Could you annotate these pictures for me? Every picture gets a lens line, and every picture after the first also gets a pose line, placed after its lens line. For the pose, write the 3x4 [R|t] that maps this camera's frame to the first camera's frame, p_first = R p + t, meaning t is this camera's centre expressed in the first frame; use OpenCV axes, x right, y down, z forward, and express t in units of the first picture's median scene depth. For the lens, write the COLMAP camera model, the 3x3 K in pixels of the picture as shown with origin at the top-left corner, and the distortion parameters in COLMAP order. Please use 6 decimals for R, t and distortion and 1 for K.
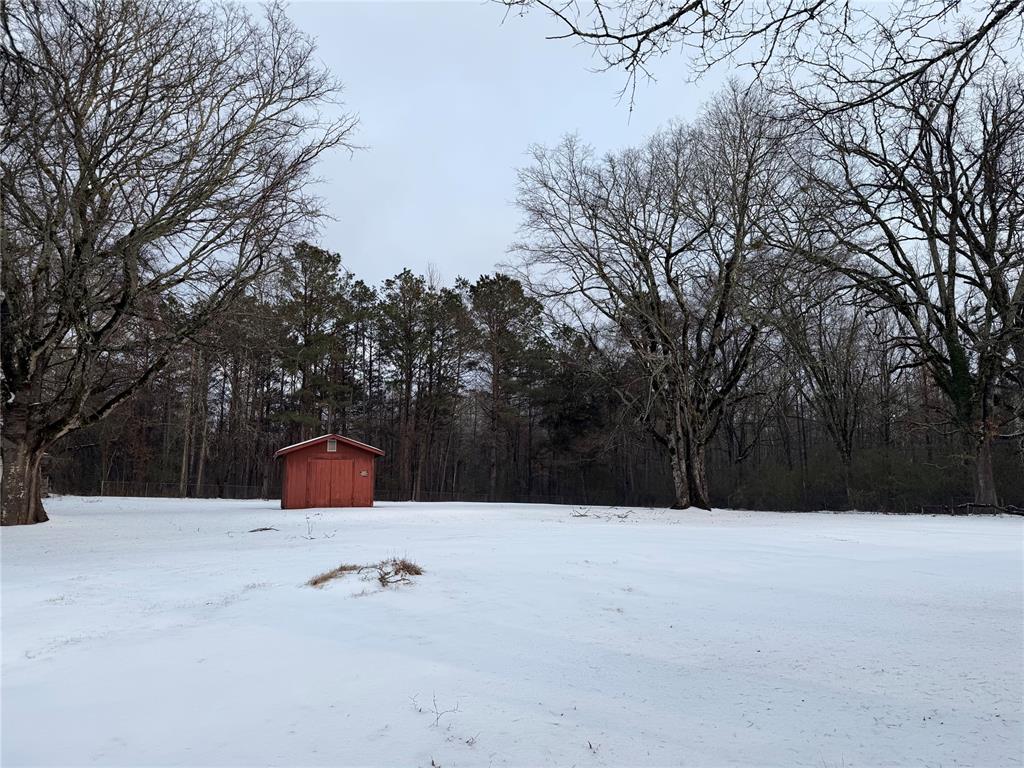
lens RADIAL K [[706.5, 0, 512.0], [0, 706.5, 384.0], [0, 0, 1]] dist [0.029781, -0.003300]
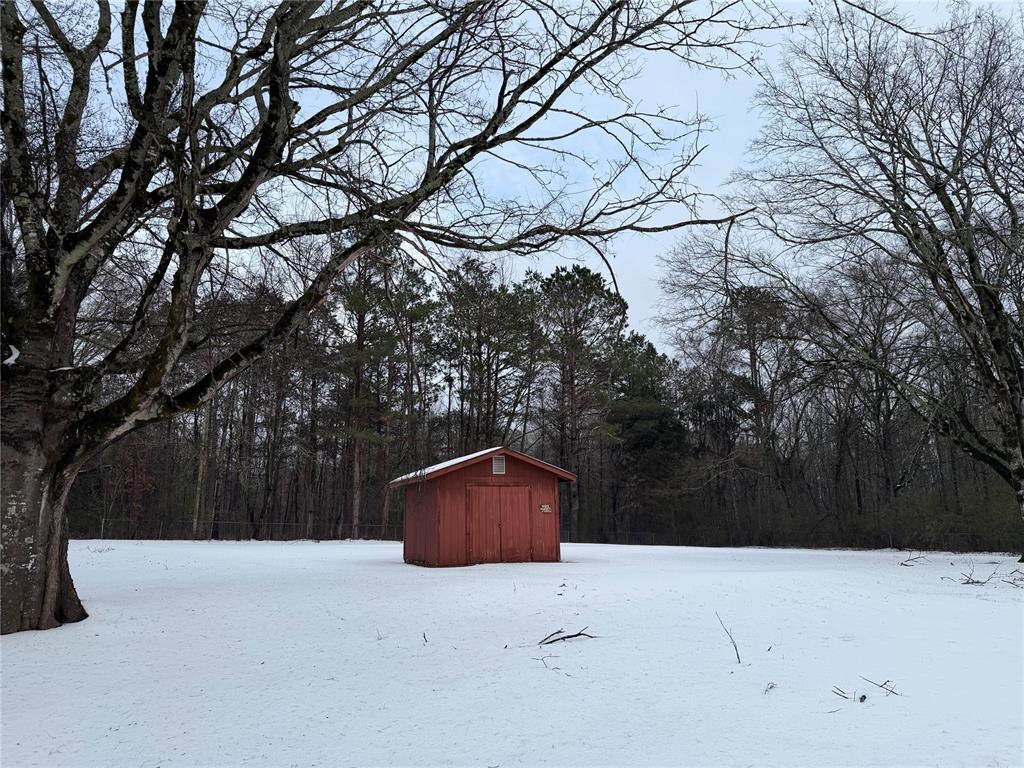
lens RADIAL K [[706.5, 0, 512.0], [0, 706.5, 384.0], [0, 0, 1]] dist [0.029781, -0.003300]
pose [[0.999321, -0.001562, 0.036813, -0.382745], [0.003076, 0.999150, -0.041104, 0.057802], [-0.036718, 0.041189, 0.998476, 0.511522]]
